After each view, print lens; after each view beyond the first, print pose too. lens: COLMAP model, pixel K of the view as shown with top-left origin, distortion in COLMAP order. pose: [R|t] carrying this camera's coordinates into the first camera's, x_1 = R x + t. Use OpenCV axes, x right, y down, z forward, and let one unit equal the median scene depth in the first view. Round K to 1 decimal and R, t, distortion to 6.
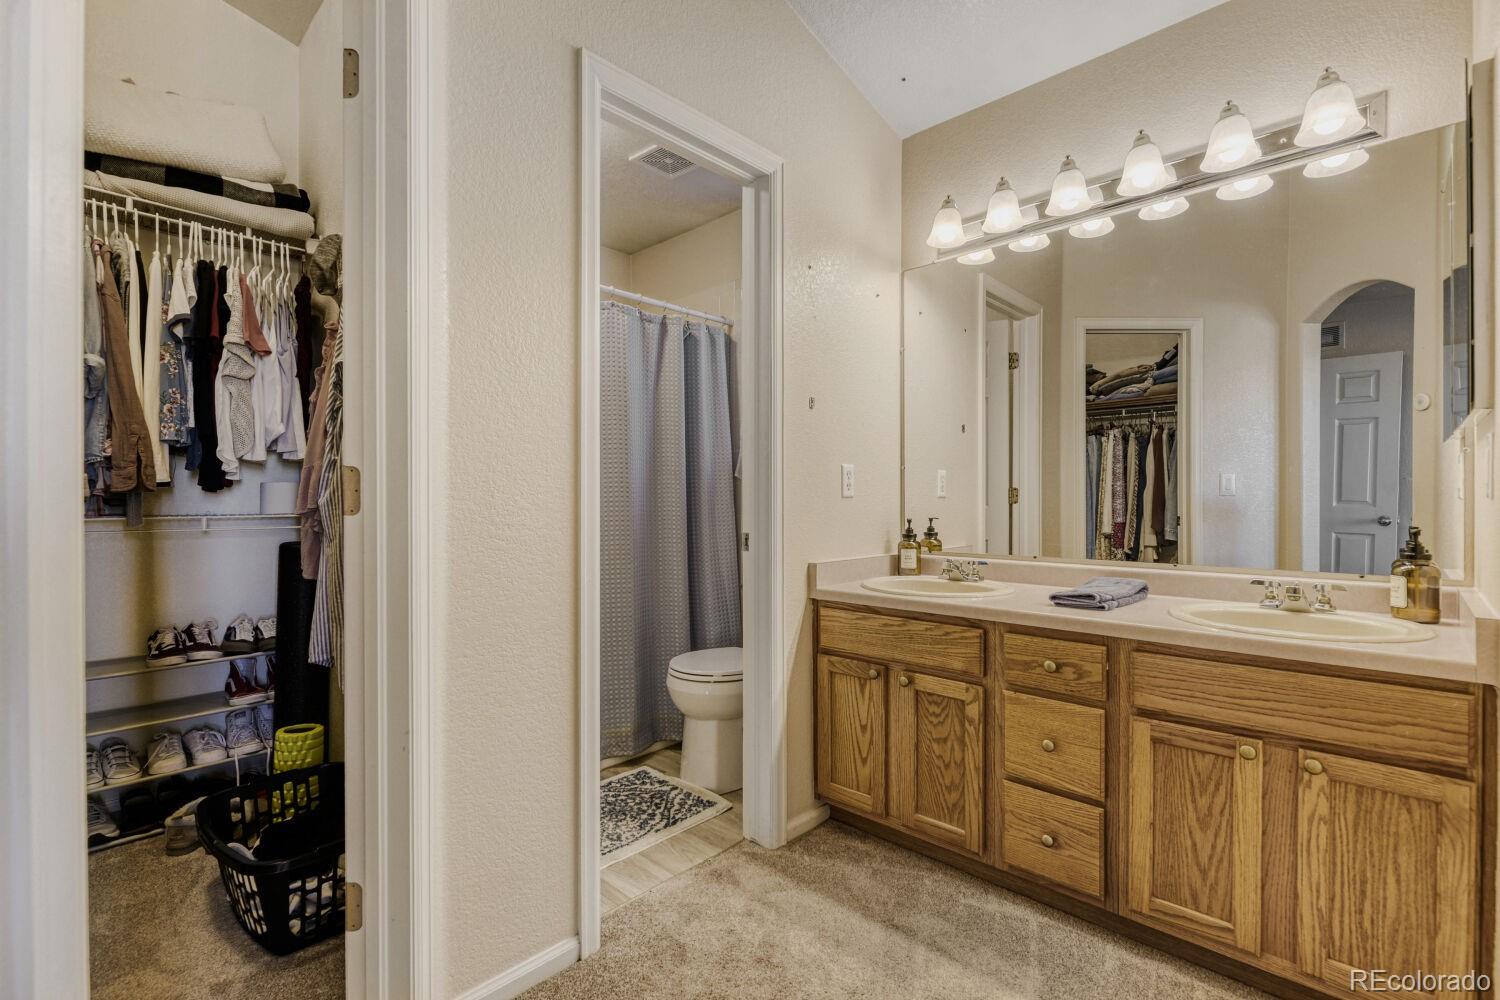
lens RADIAL K [[631.3, 0, 750.0], [0, 631.3, 500.0], [0, 0, 1]] dist [-0.000130, 0.000133]
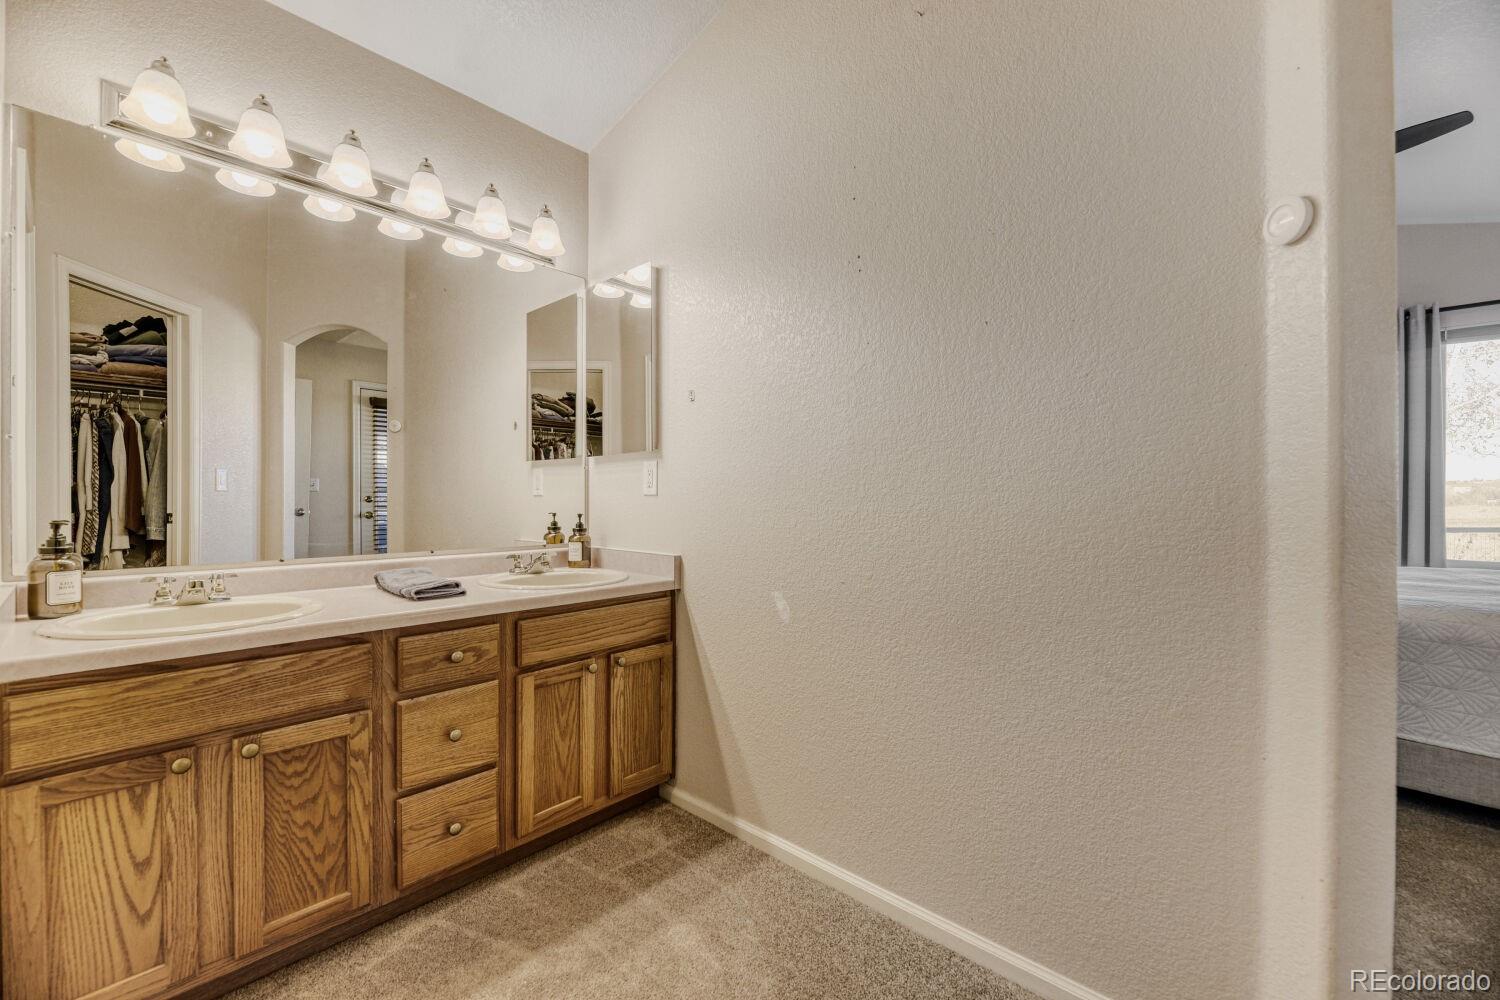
lens RADIAL K [[627.3, 0, 750.0], [0, 627.3, 500.0], [0, 0, 1]] dist [-0.009882, -0.000361]
pose [[-0.007198, -0.004555, 0.999964, -0.480417], [-0.004336, 0.999980, 0.004524, 0.004401], [-0.999965, -0.004303, -0.007217, 0.482655]]
